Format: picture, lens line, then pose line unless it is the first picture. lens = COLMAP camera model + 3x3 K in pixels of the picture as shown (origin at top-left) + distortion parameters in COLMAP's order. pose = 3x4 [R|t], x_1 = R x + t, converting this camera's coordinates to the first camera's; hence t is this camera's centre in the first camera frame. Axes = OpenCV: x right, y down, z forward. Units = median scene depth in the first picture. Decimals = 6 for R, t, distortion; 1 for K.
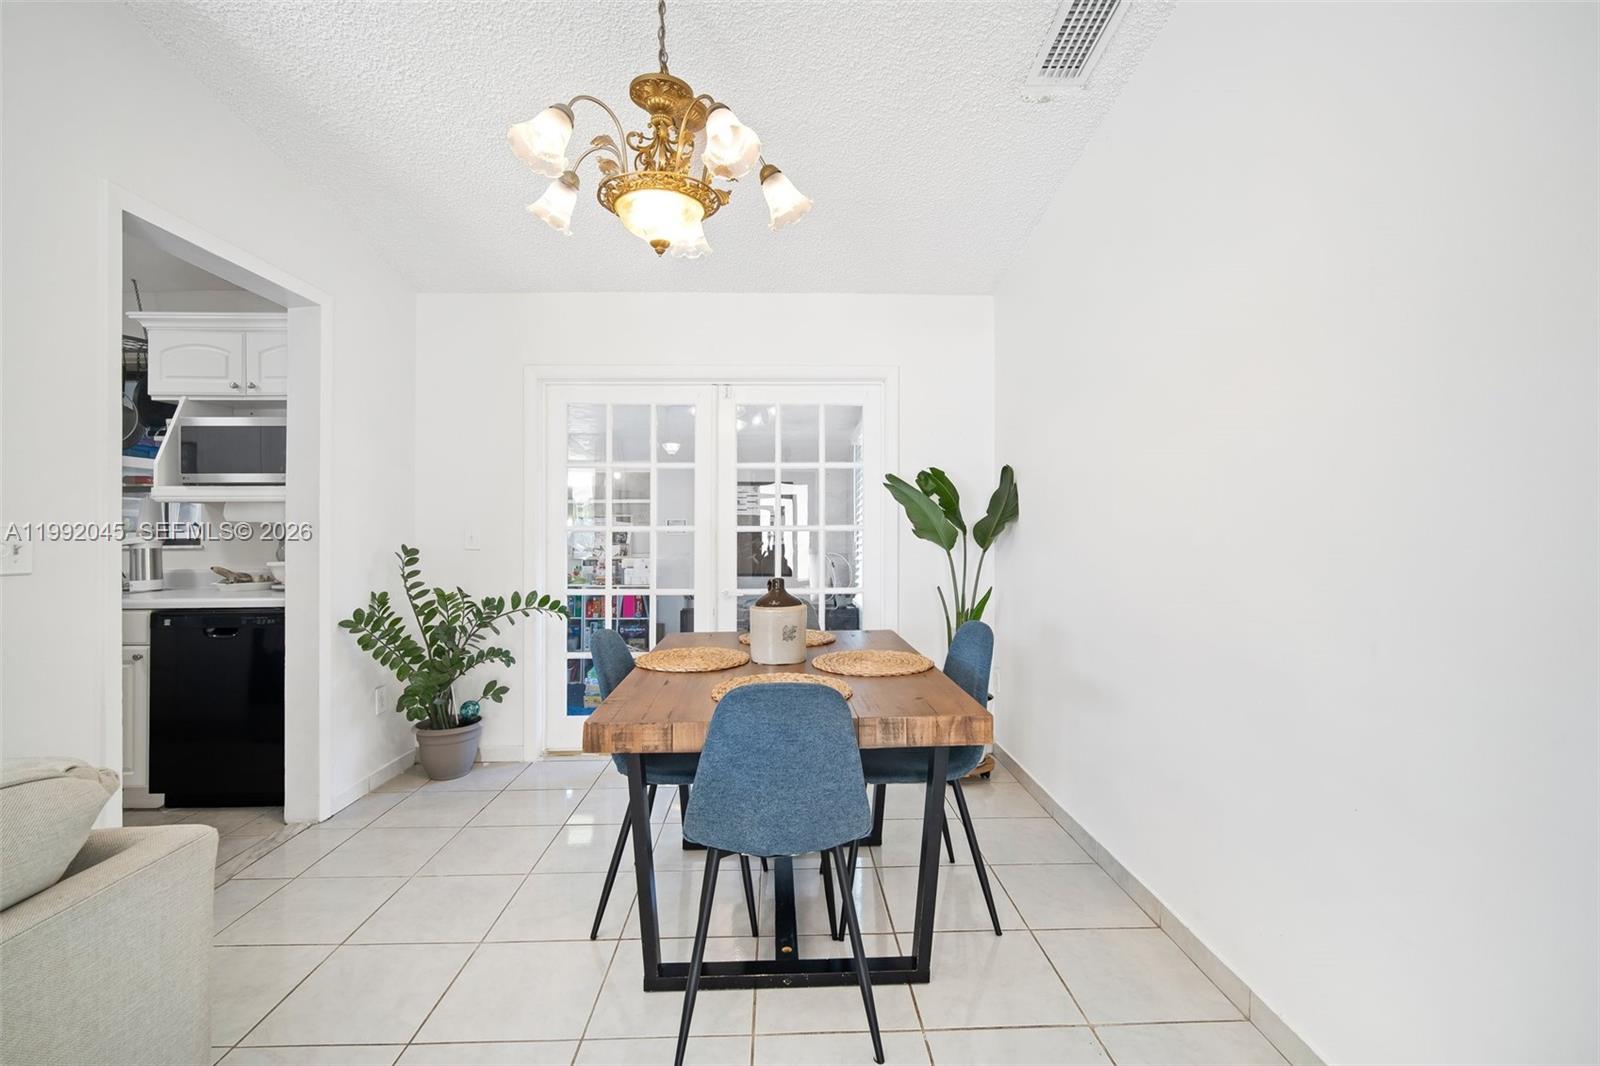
lens RADIAL K [[696.9, 0, 798.5], [0, 696.9, 527.2], [0, 0, 1]] dist [-0.007114, -0.000102]
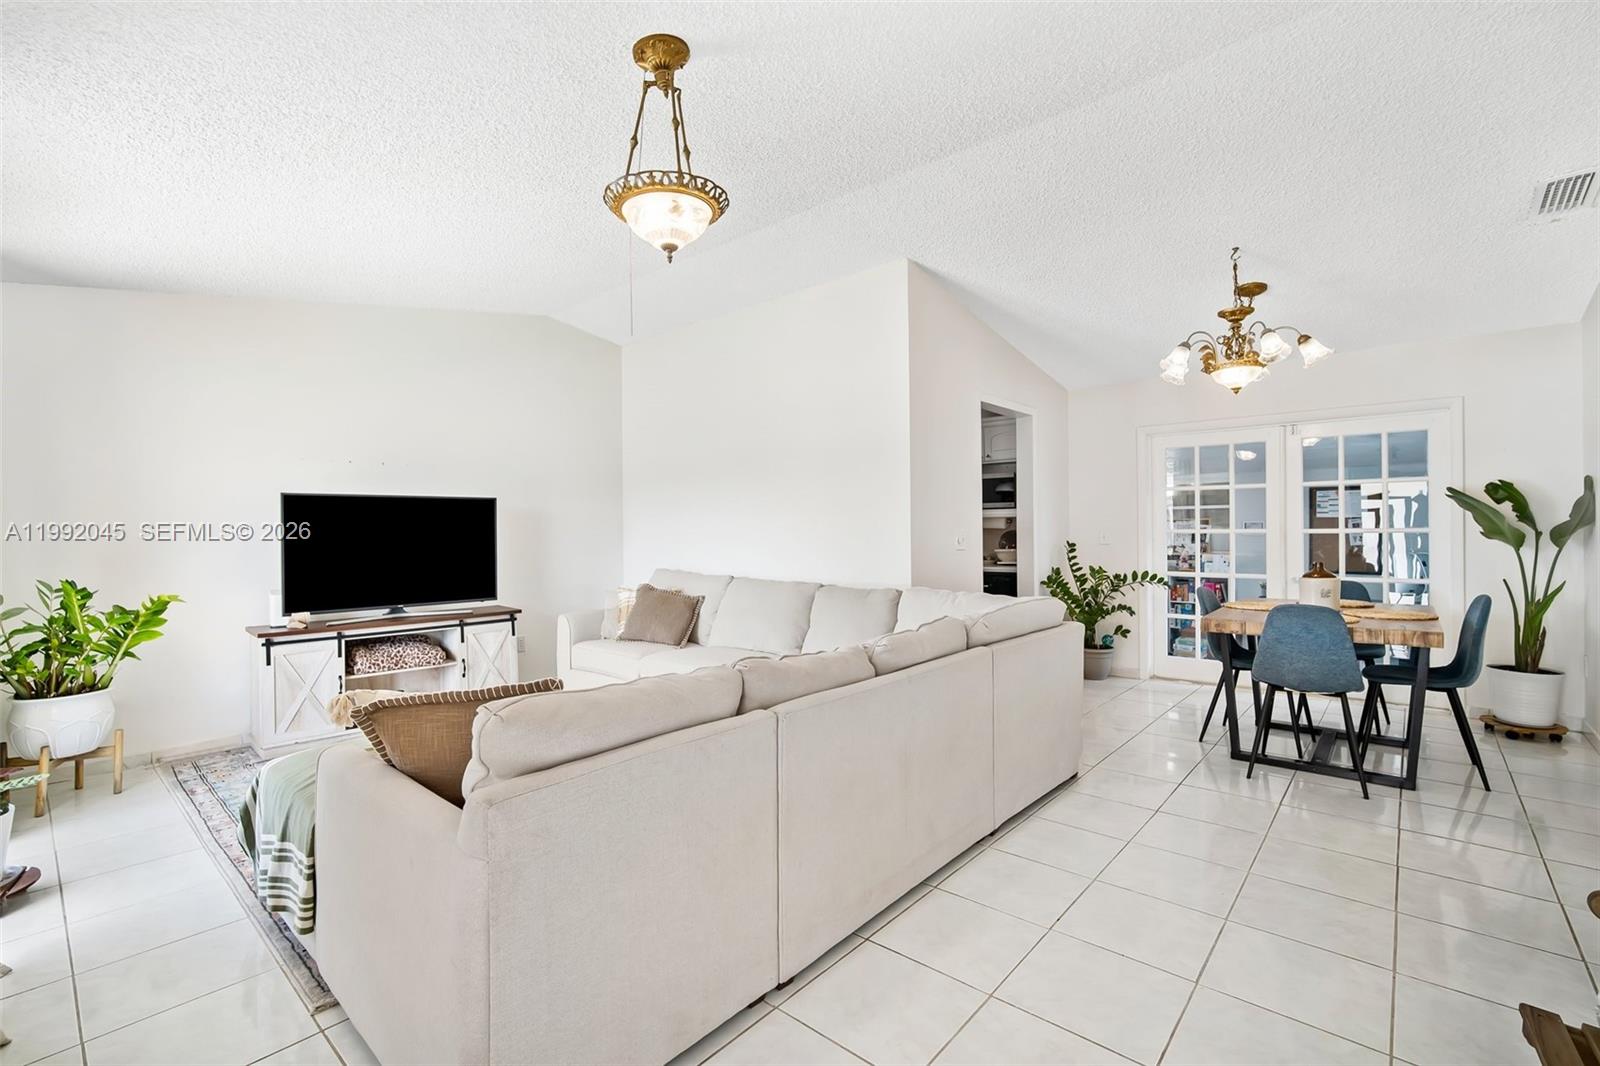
lens RADIAL K [[696.9, 0, 798.1], [0, 696.9, 522.0], [0, 0, 1]] dist [-0.007114, -0.000102]
pose [[0.723855, -0.009961, -0.689880, 0.141511], [0.005230, 0.999946, -0.008951, -0.009246], [0.689932, 0.002871, 0.723868, -0.707251]]
